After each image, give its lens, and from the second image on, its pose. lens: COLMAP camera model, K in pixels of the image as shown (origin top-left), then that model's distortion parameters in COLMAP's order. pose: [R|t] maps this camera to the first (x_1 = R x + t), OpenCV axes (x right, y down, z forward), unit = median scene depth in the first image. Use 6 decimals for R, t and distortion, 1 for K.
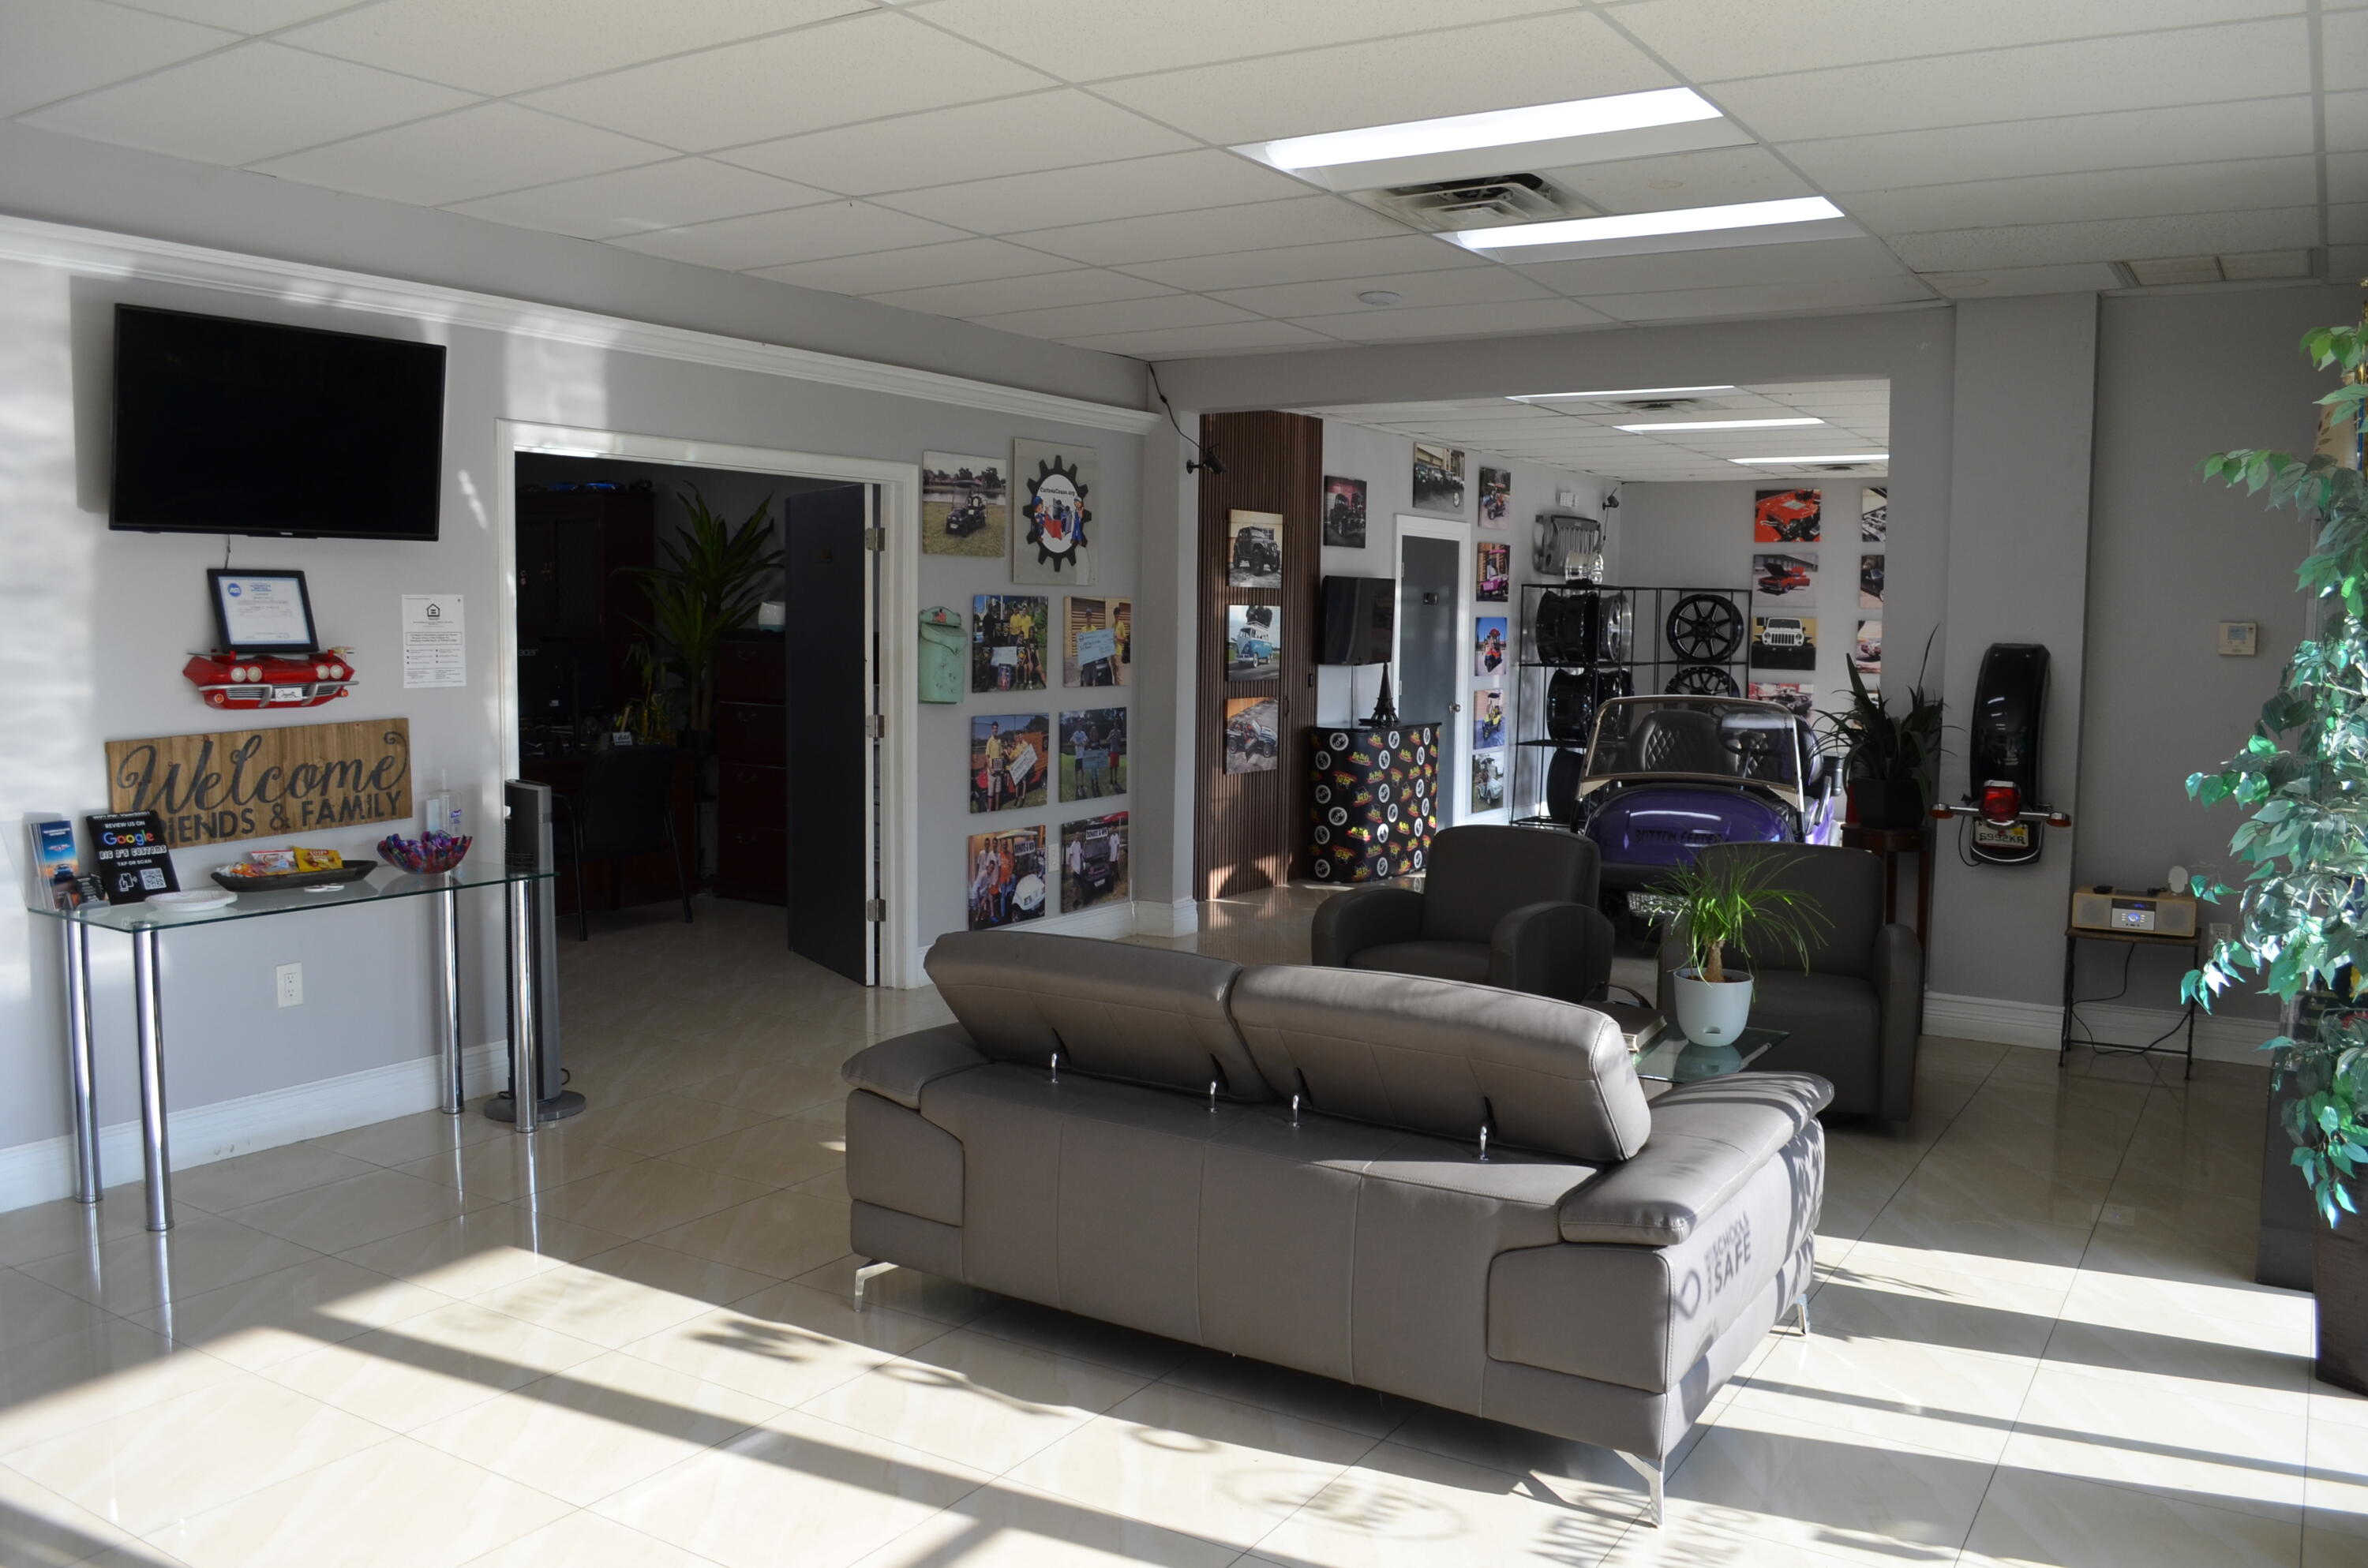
lens RADIAL K [[1909.3, 0, 1178.3], [0, 1909.3, 790.0], [0, 0, 1]] dist [-0.080401, -0.001691]
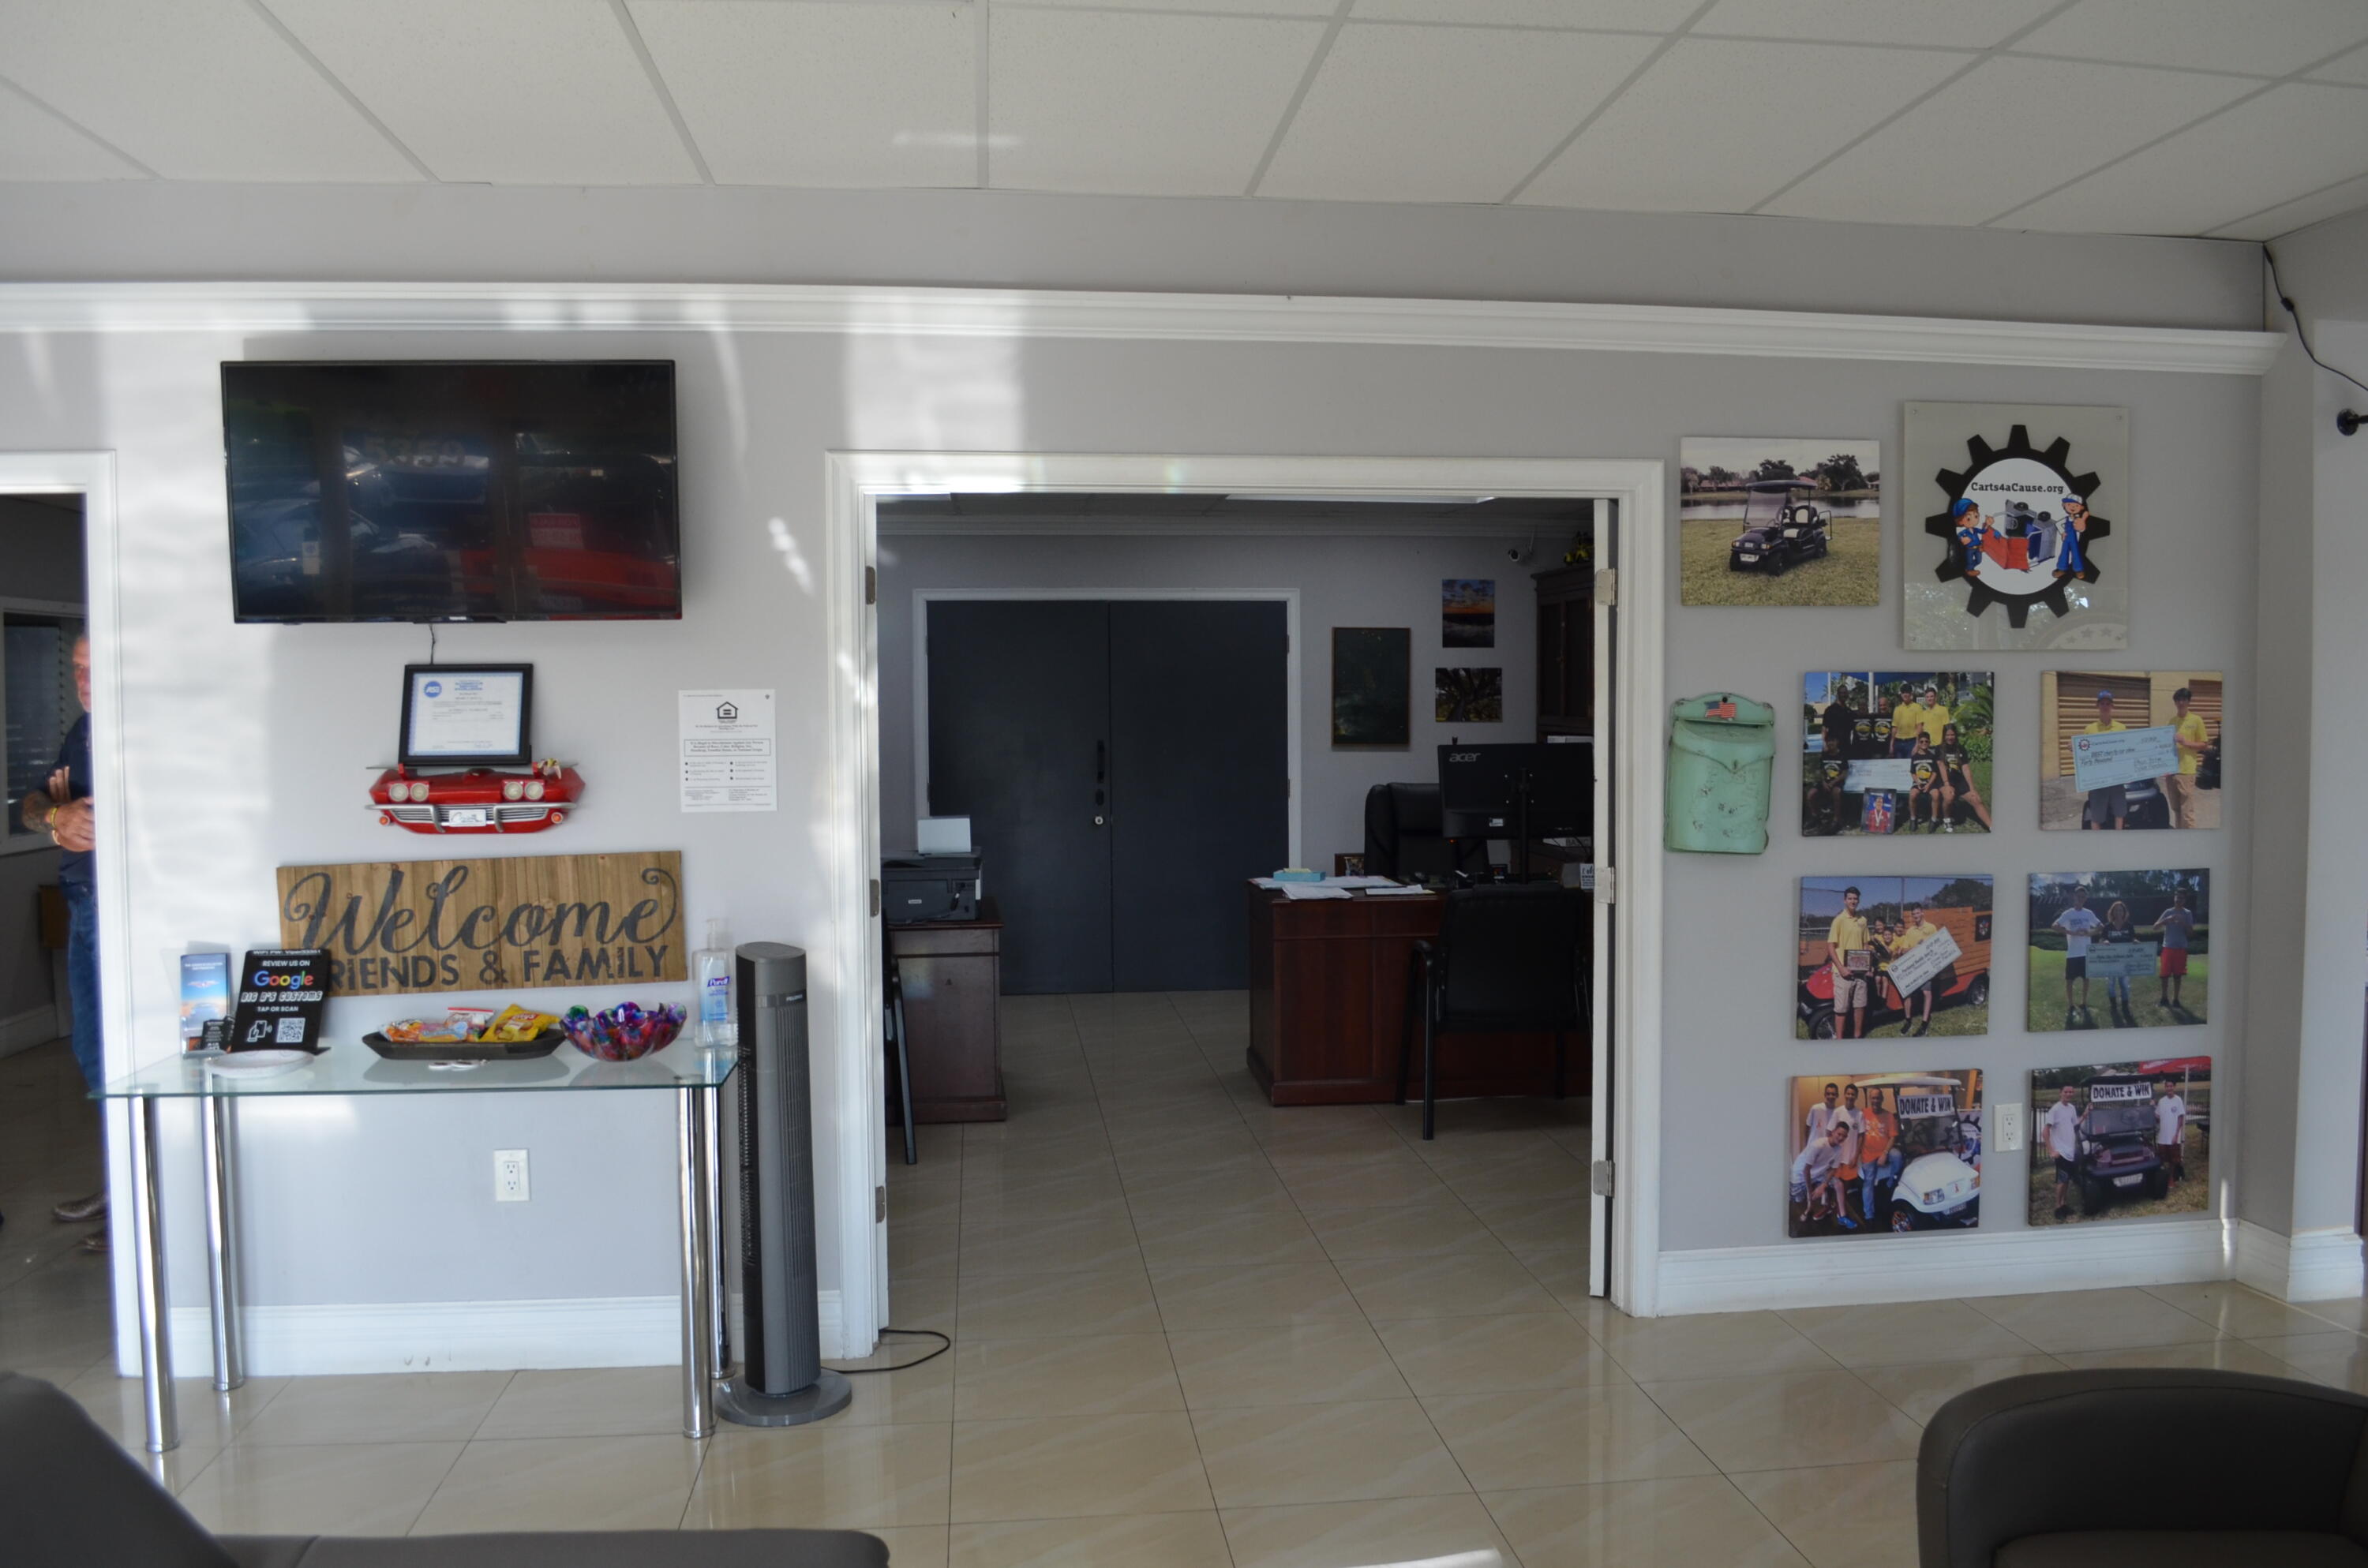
lens RADIAL K [[1909.3, 0, 1189.6], [0, 1909.3, 776.9], [0, 0, 1]] dist [-0.080401, -0.001691]
pose [[0.628450, 0.021321, -0.777557, 0.241961], [-0.058784, 0.998067, -0.020144, -0.049037], [0.775625, 0.058367, 0.628489, 0.508079]]
